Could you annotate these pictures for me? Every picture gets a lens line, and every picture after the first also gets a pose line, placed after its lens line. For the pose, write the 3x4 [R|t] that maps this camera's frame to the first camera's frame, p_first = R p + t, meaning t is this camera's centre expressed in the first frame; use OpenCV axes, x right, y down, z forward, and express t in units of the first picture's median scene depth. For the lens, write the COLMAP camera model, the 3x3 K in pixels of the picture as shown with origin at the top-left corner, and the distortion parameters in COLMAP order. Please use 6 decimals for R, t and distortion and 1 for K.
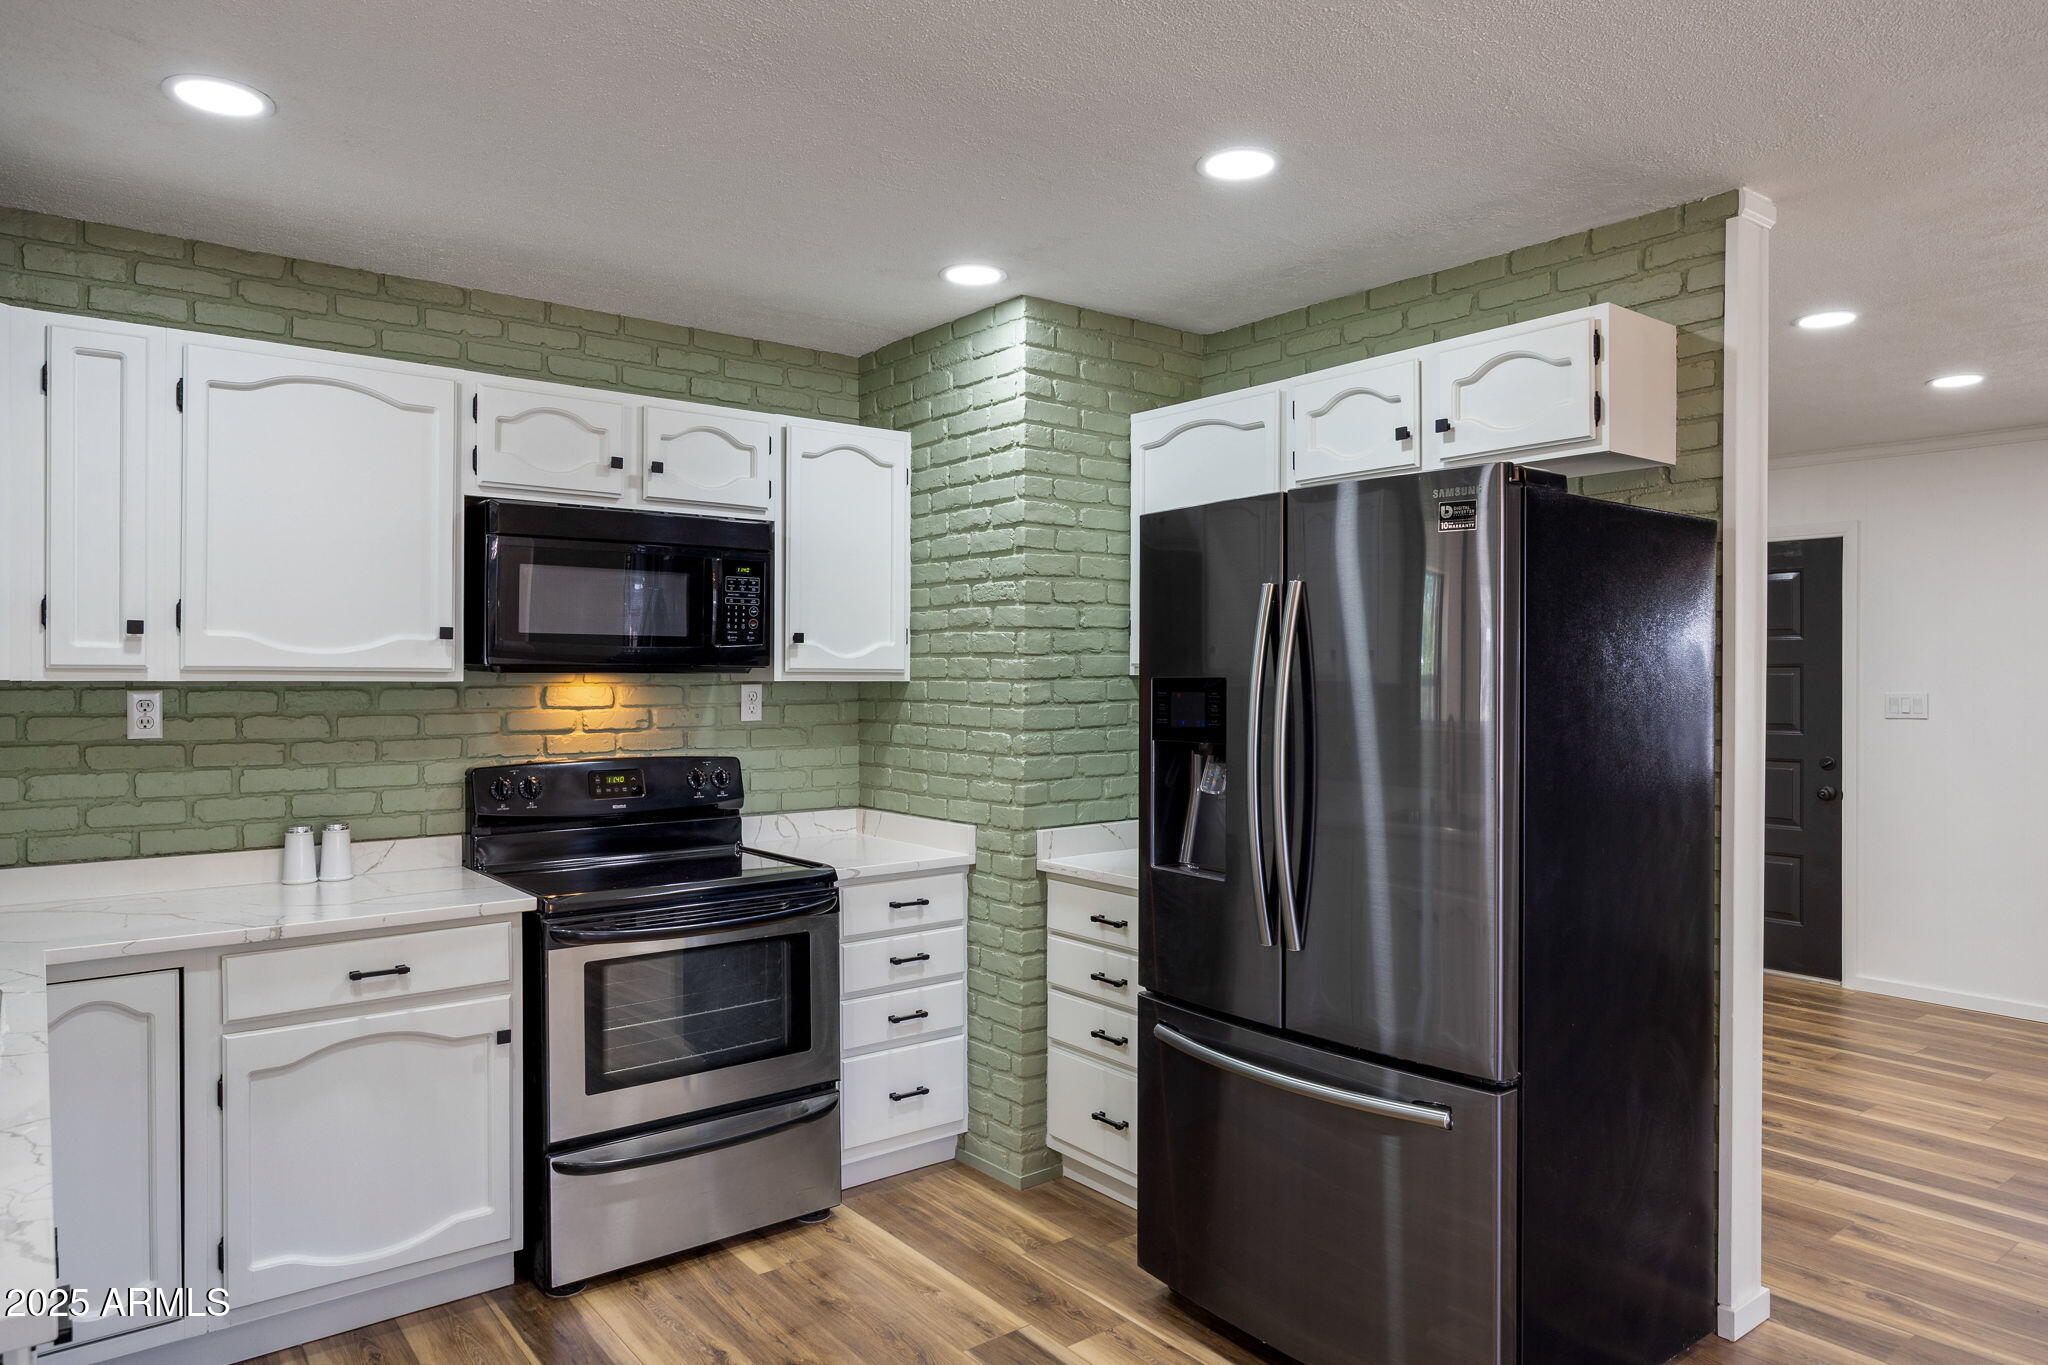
lens RADIAL K [[1262.9, 0, 1026.3], [0, 1262.9, 689.0], [0, 0, 1]] dist [0.007536, -0.003763]
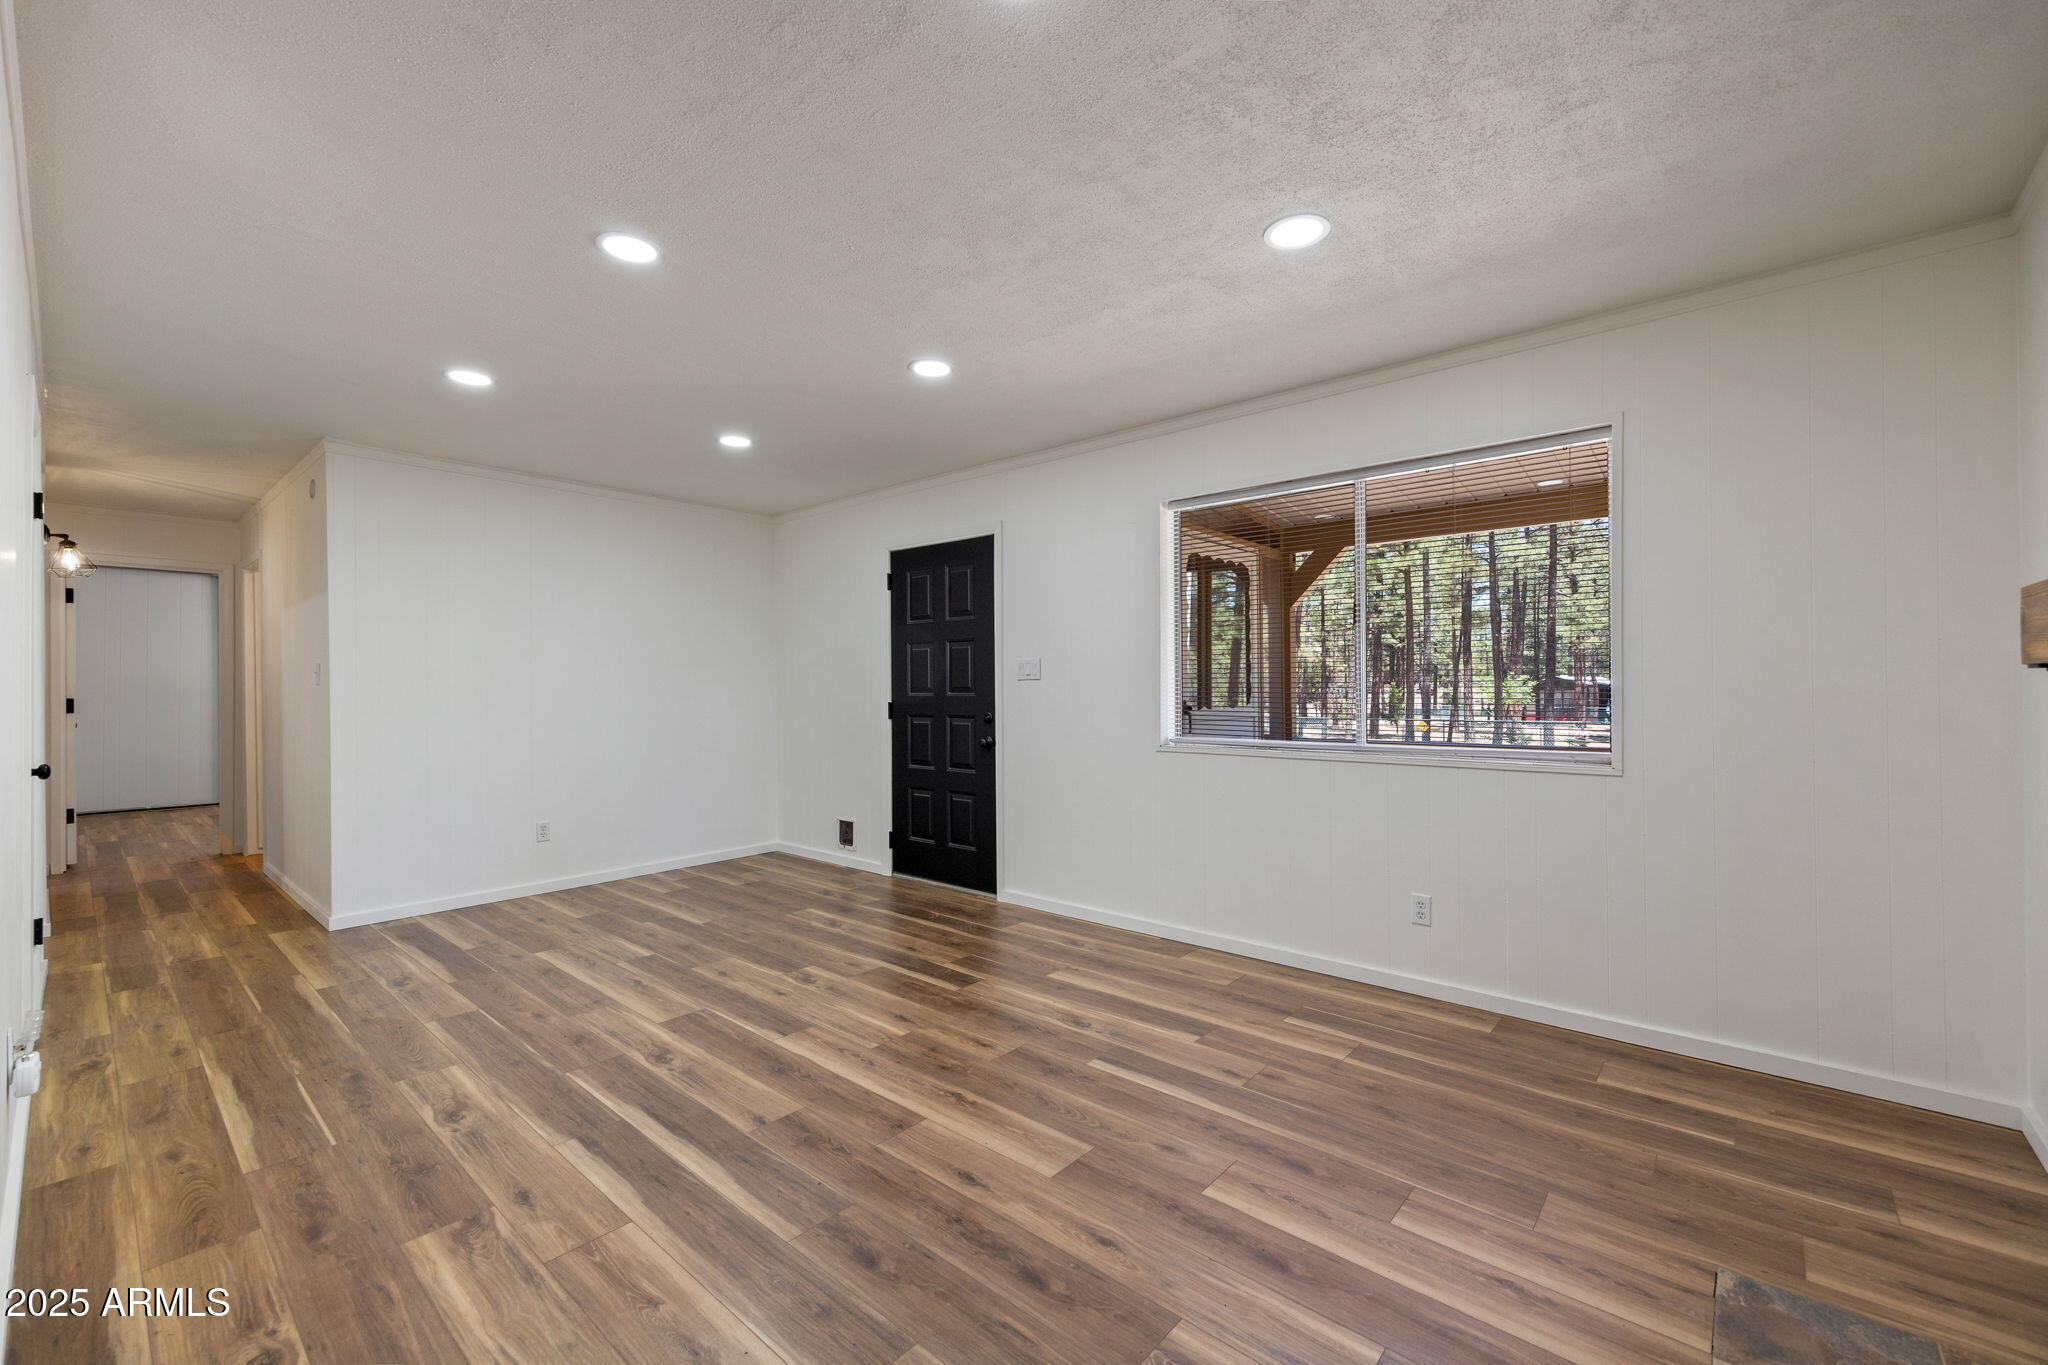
lens RADIAL K [[828.4, 0, 1021.4], [0, 828.4, 685.2], [0, 0, 1]] dist [-0.000867, 0.000678]
pose [[0.981718, -0.005578, 0.190259, 0.925381], [0.007715, 0.999915, -0.010494, 0.063412], [-0.190184, 0.011769, 0.981678, 0.358724]]
